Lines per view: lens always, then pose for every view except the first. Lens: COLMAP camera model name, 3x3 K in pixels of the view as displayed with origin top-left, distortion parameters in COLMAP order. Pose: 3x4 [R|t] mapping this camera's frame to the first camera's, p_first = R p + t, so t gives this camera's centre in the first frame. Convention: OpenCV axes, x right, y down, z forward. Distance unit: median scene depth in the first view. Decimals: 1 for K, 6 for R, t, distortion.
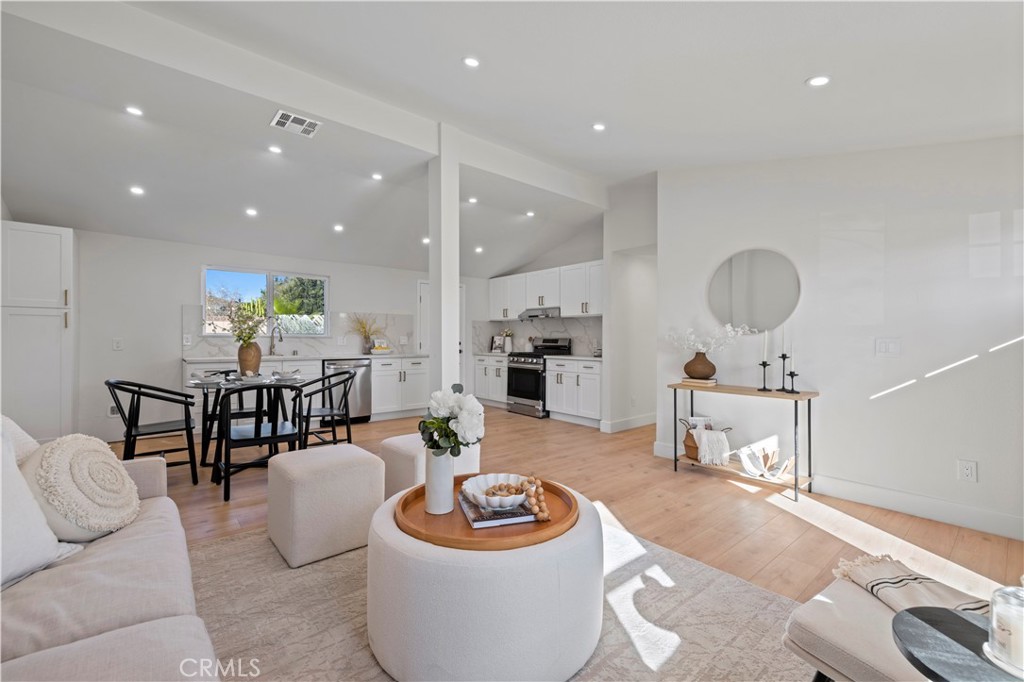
lens RADIAL K [[432.7, 0, 508.1], [0, 432.7, 340.9], [0, 0, 1]] dist [0.001185, 0.000655]
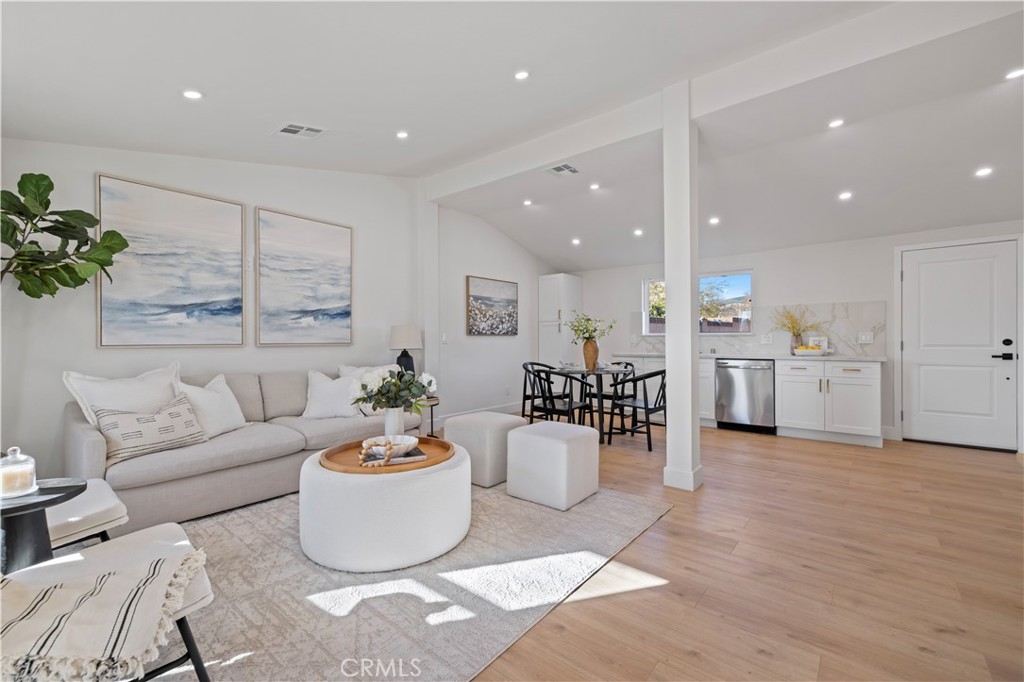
lens RADIAL K [[432.7, 0, 506.5], [0, 432.7, 341.3], [0, 0, 1]] dist [0.001185, 0.000655]
pose [[0.168711, -0.003360, -0.985660, 0.392554], [0.001846, 0.999994, -0.003093, 0.006289], [0.985664, -0.001298, 0.168717, 0.319311]]
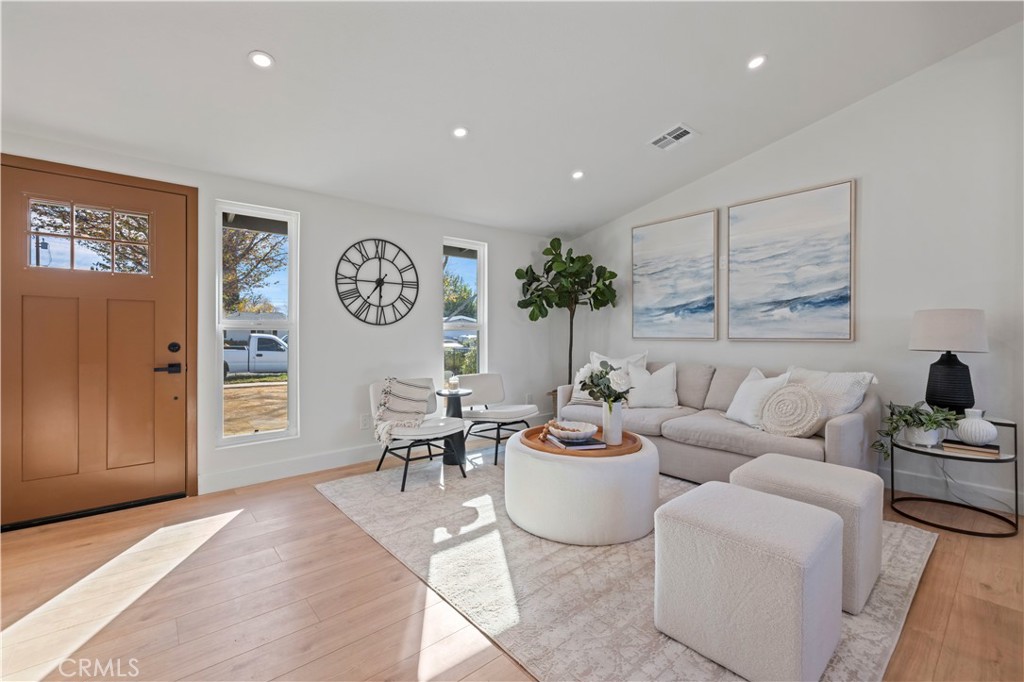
lens RADIAL K [[432.7, 0, 508.9], [0, 432.7, 337.1], [0, 0, 1]] dist [0.001185, 0.000655]
pose [[-0.999964, -0.007931, -0.002937, 0.058704], [-0.007955, 0.999936, 0.008075, 0.003561], [0.002873, 0.008098, -0.999963, 0.704889]]
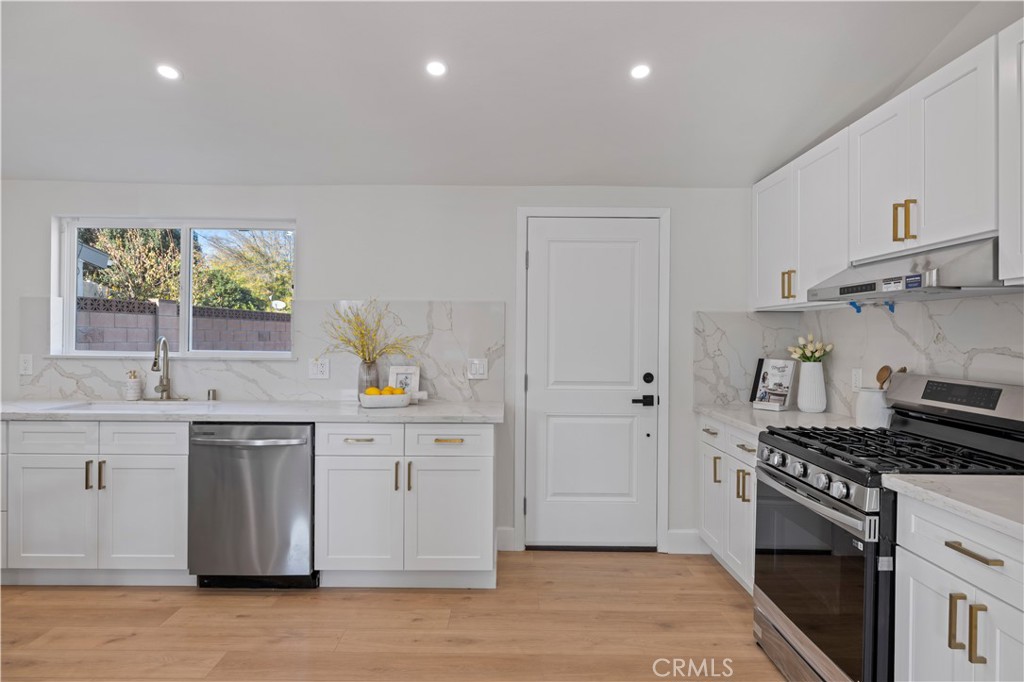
lens RADIAL K [[578.0, 0, 508.9], [0, 578.0, 342.2], [0, 0, 1]] dist [0.004166, -0.003072]
pose [[0.768305, 0.007619, -0.640039, 0.121254], [-0.006516, 0.999970, 0.004082, -0.029079], [0.640051, 0.001034, 0.768332, 0.670711]]
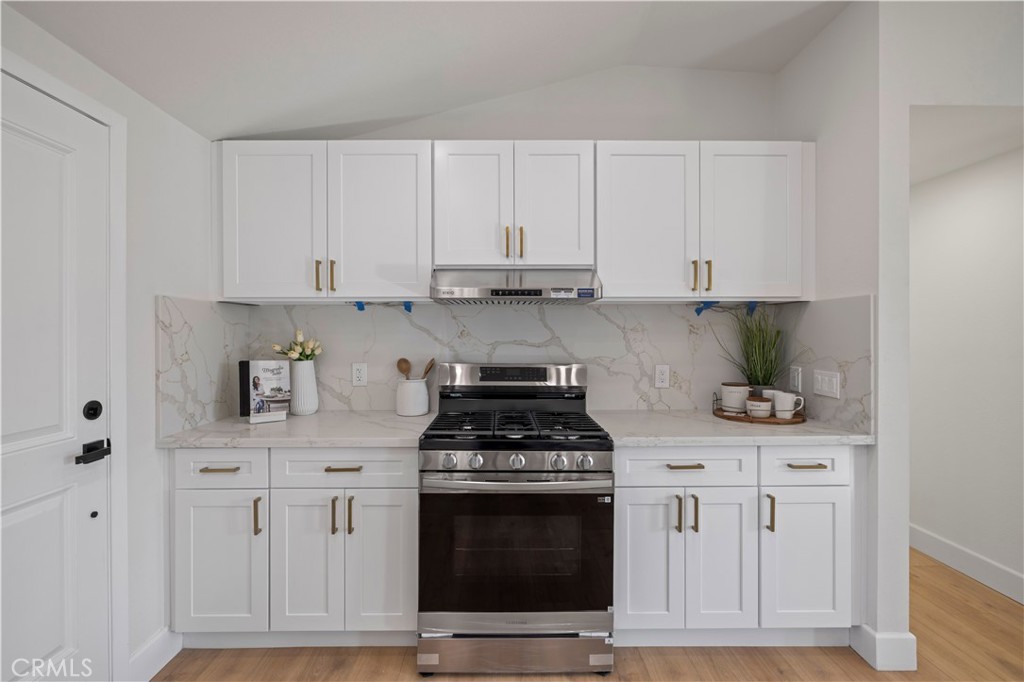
lens RADIAL K [[455.3, 0, 509.0], [0, 455.3, 334.6], [0, 0, 1]] dist [-0.005069, -0.000377]
pose [[0.634282, -0.005829, 0.773080, -0.180682], [0.006326, 0.999977, 0.002349, -0.032222], [-0.773076, 0.003401, 0.634305, 0.865922]]
